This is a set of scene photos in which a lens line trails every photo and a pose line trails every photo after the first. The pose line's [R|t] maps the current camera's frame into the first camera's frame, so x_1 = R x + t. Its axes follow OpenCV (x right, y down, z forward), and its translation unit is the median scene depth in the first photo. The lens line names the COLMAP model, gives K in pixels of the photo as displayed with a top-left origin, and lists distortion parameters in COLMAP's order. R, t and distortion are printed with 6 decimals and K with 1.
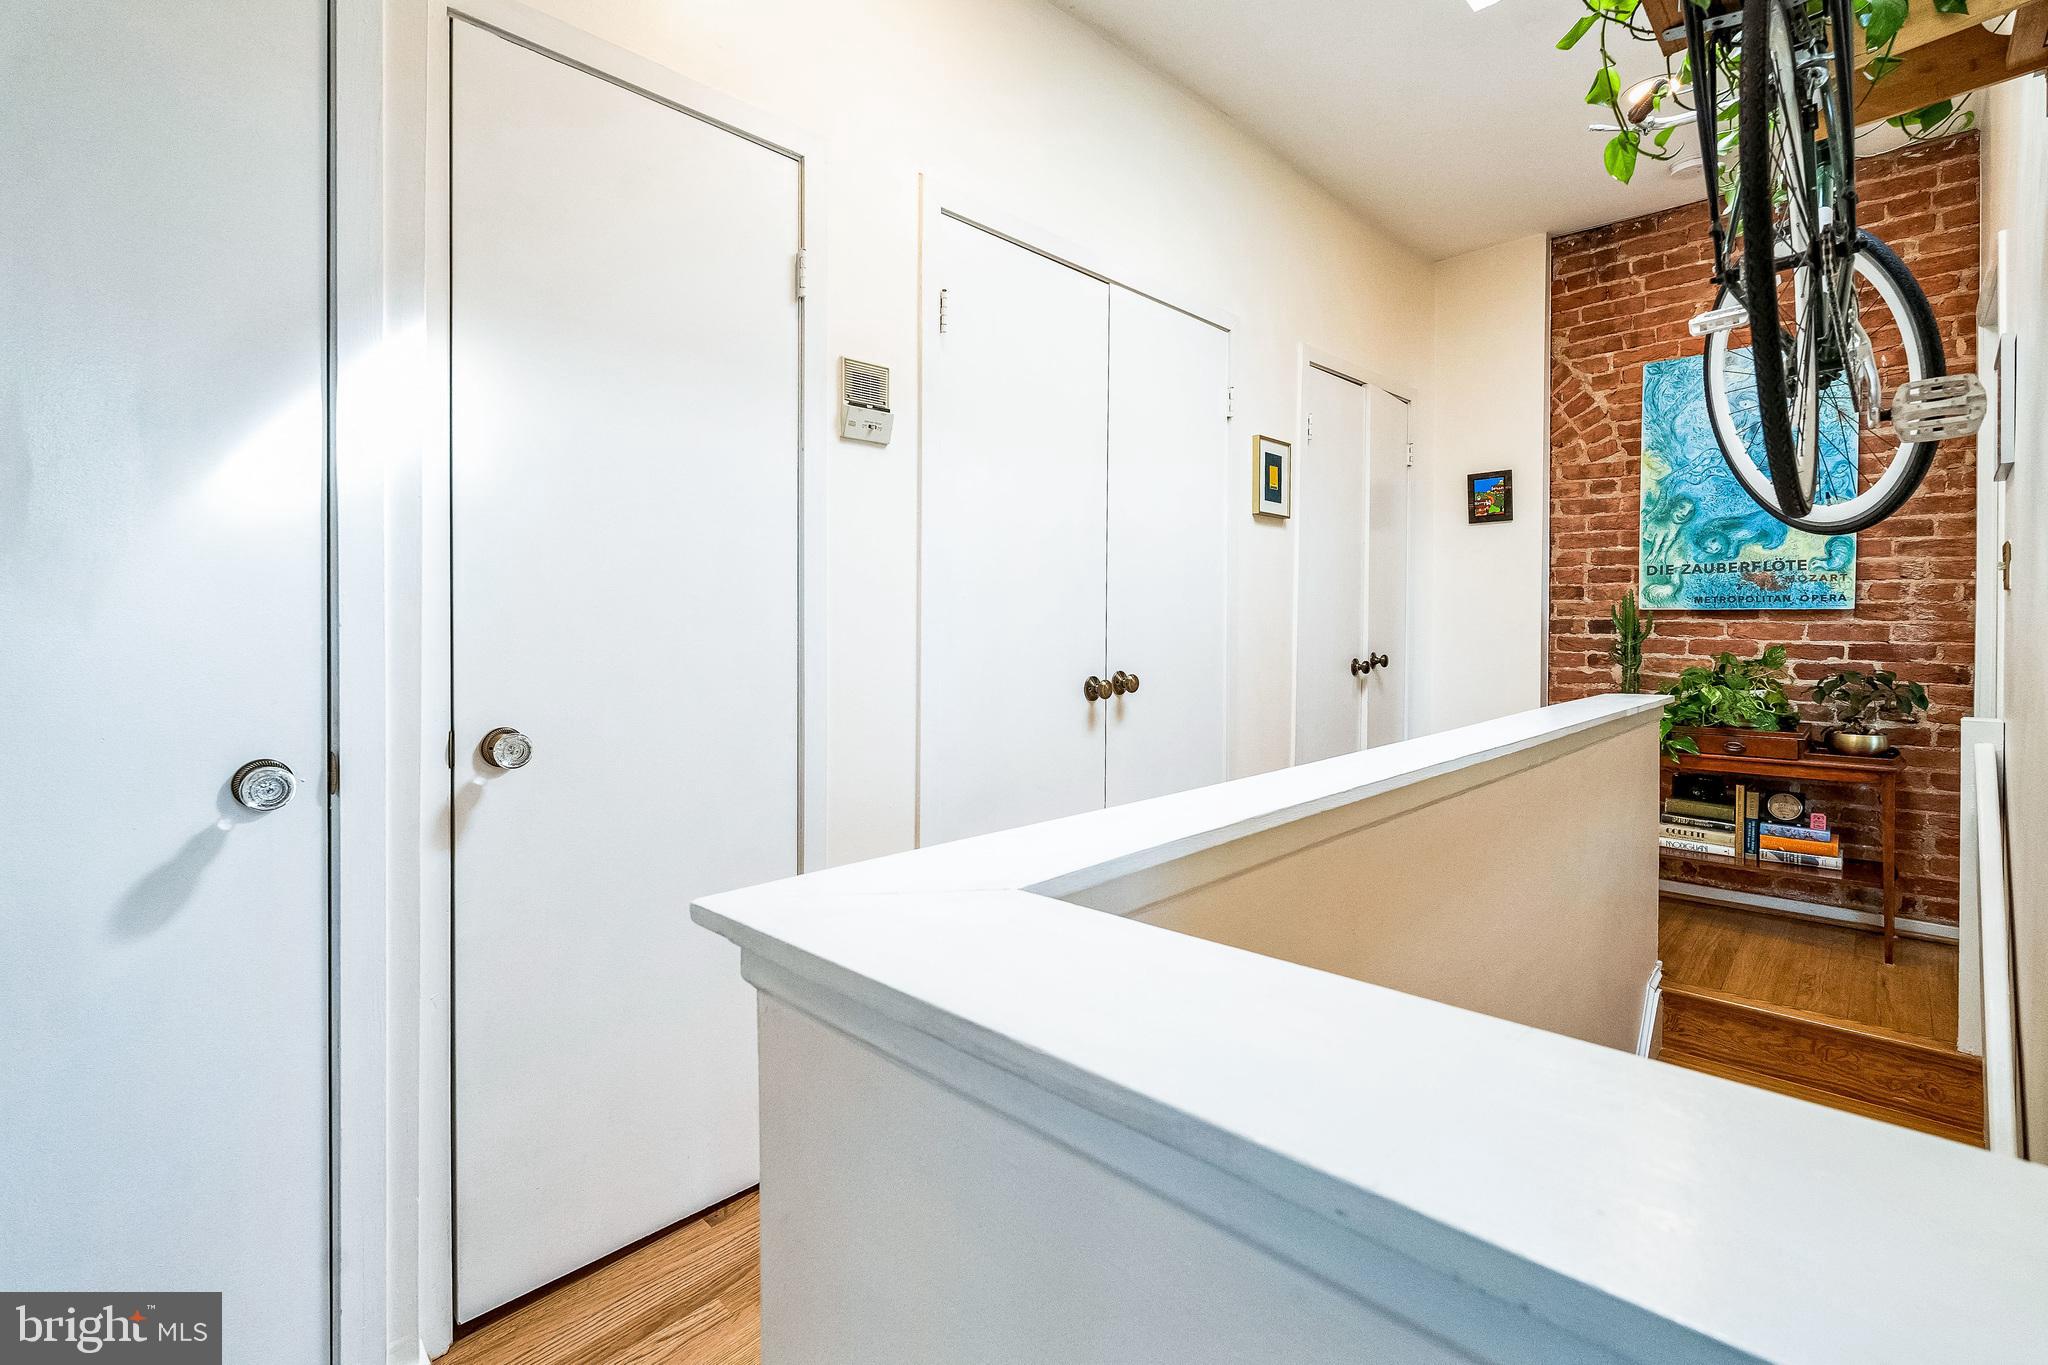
lens RADIAL K [[905.5, 0, 1018.6], [0, 905.5, 630.8], [0, 0, 1]] dist [-0.003107, -0.001463]
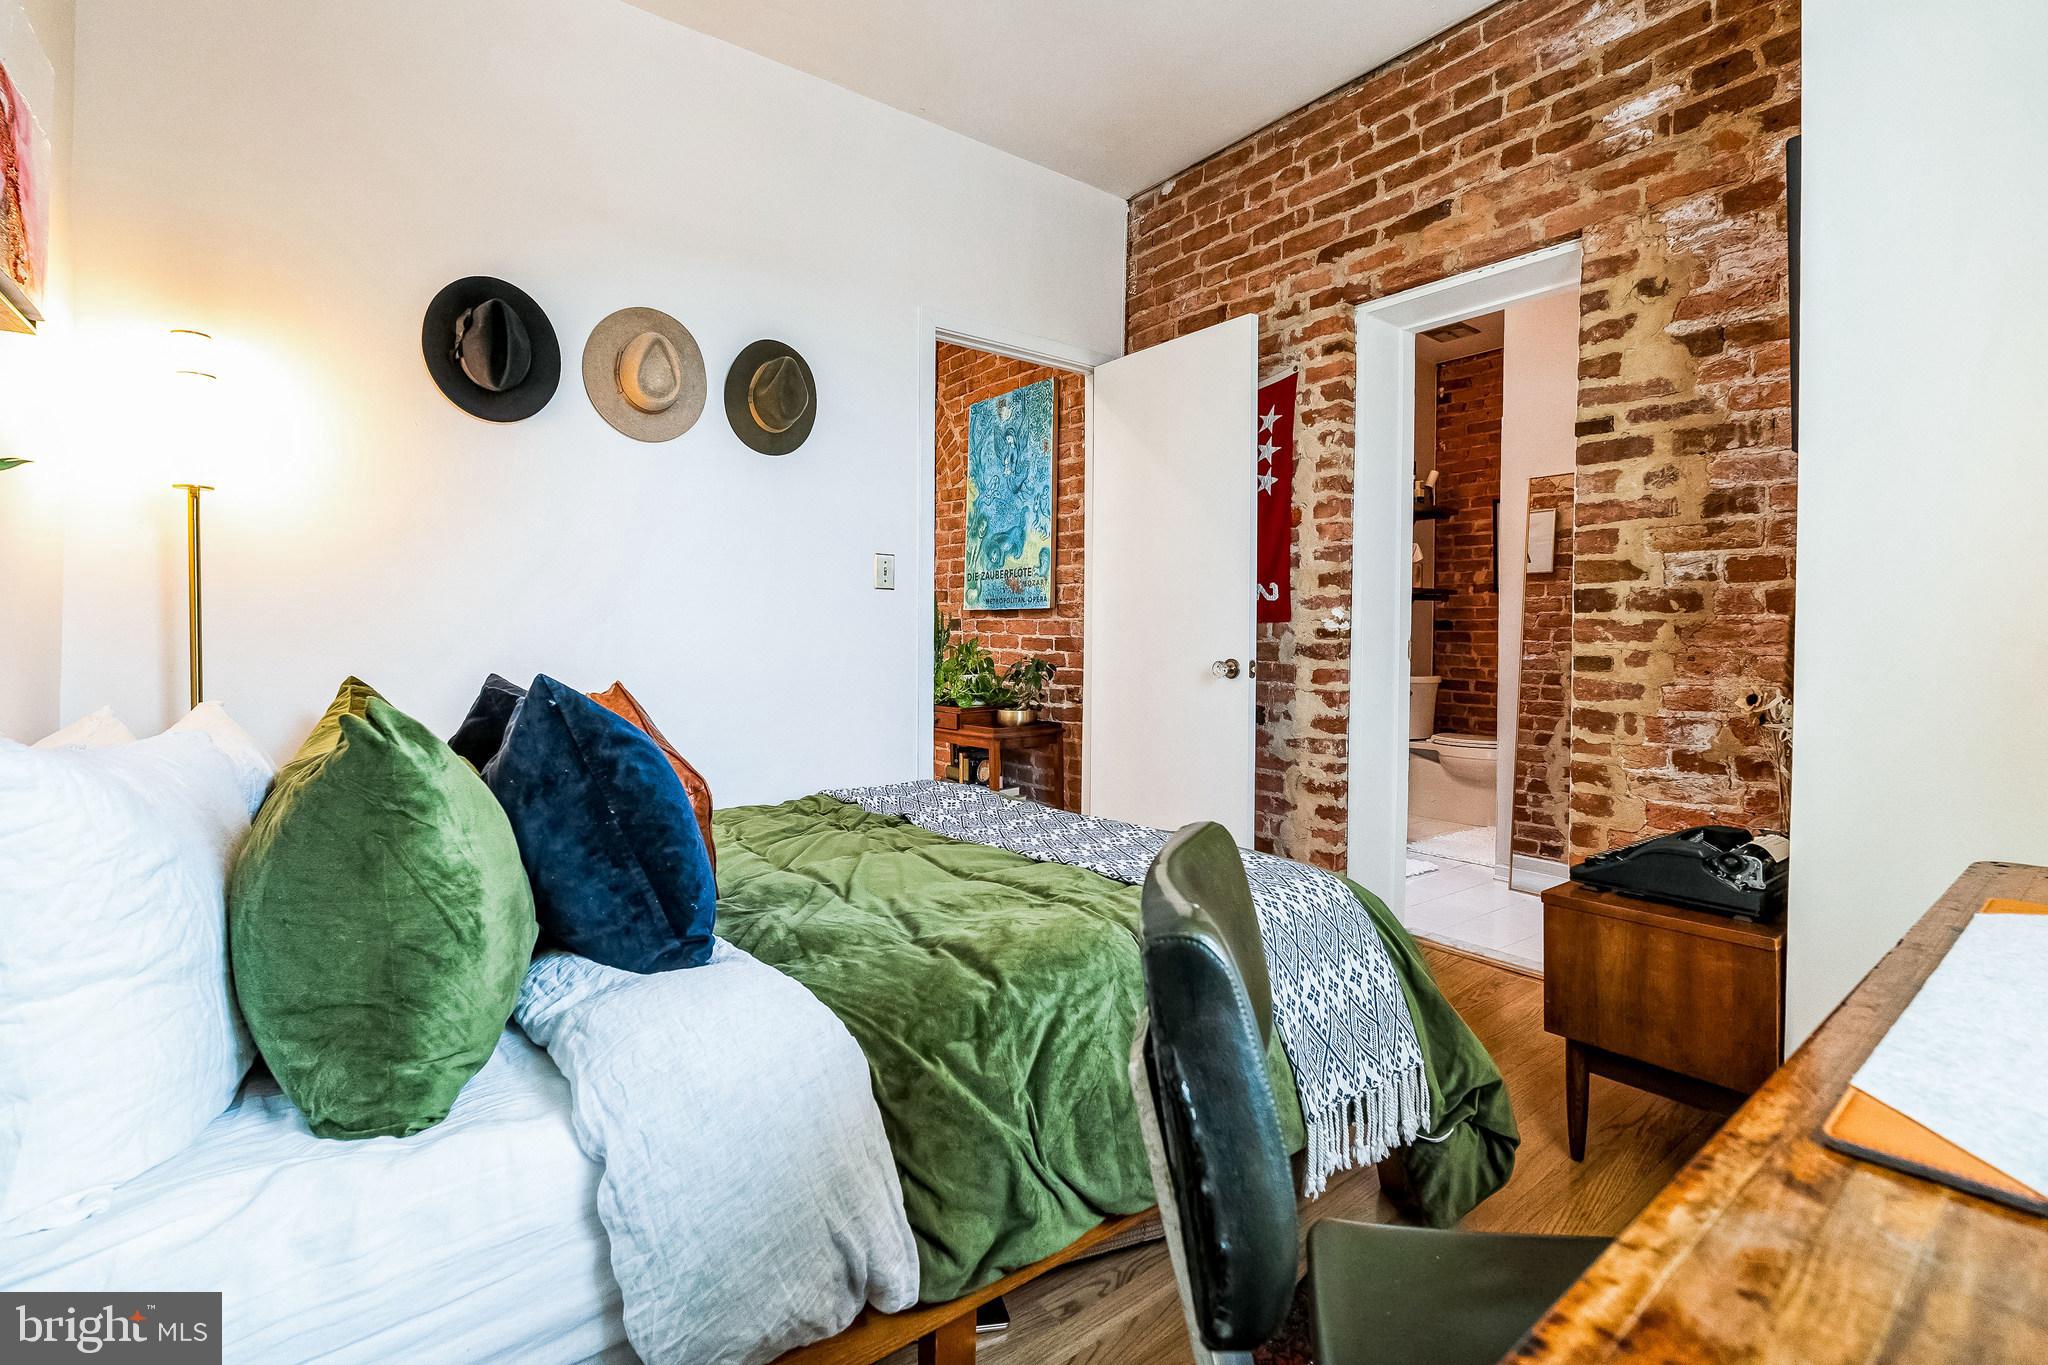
lens RADIAL K [[905.5, 0, 1010.5], [0, 905.5, 629.2], [0, 0, 1]] dist [-0.003107, -0.001463]
pose [[0.988558, -0.000765, -0.150836, 1.020582], [-0.001073, 0.999926, -0.012102, 0.017829], [0.150834, 0.012126, 0.988485, -0.193596]]
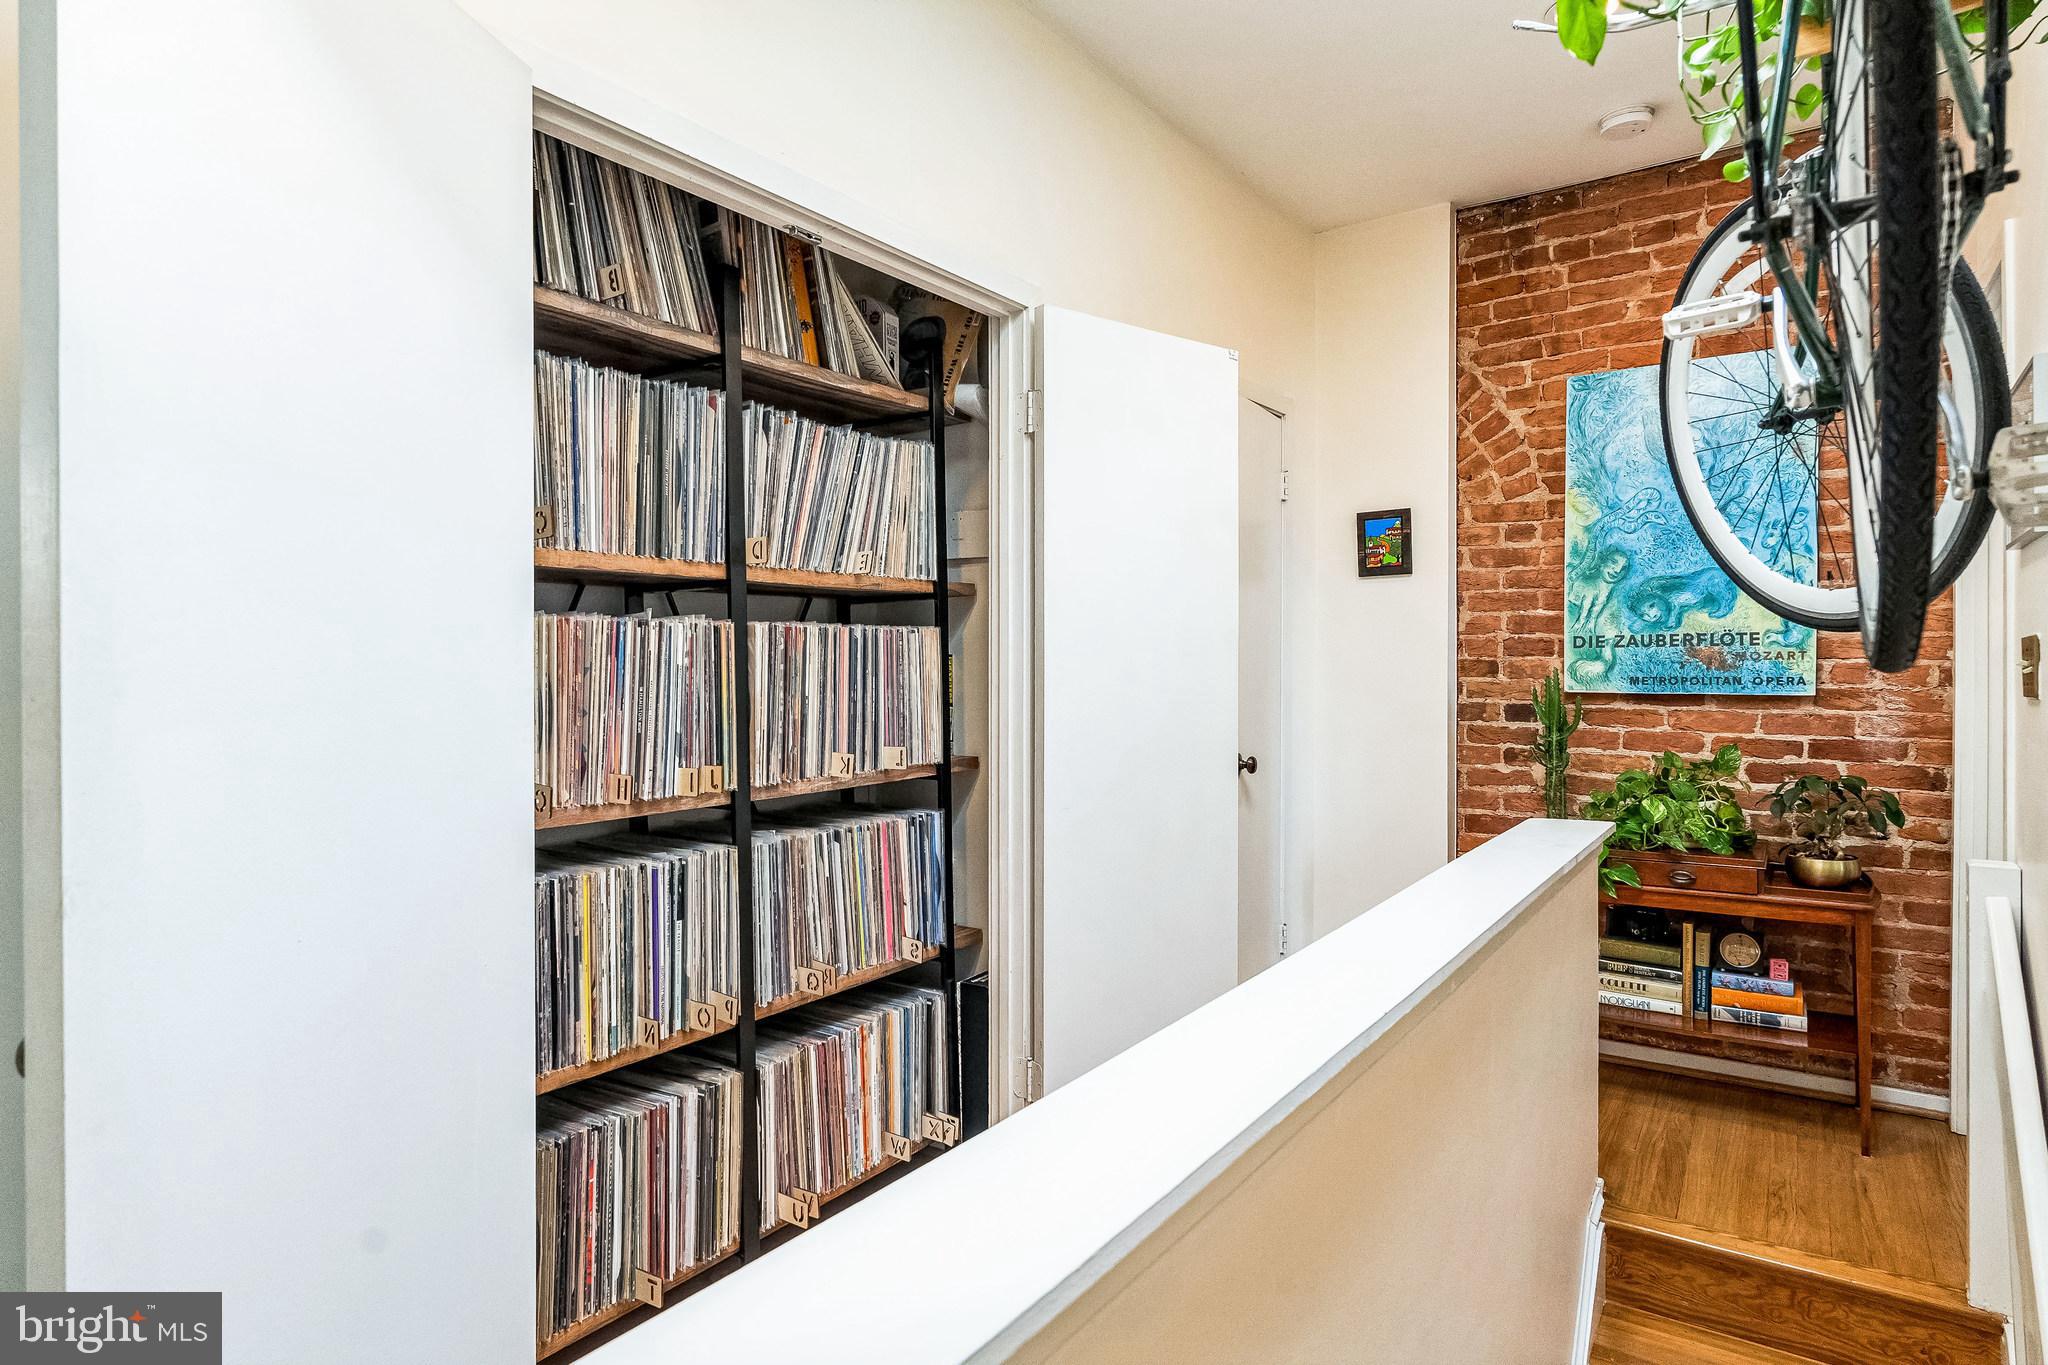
lens RADIAL K [[1103.0, 0, 1026.1], [0, 1103.0, 672.6], [0, 0, 1]] dist [-0.001614, -0.001017]
pose [[0.986967, -0.006442, 0.160794, 0.083899], [0.006841, 0.999975, -0.001929, -0.045746], [-0.160778, 0.003004, 0.986986, 0.151017]]
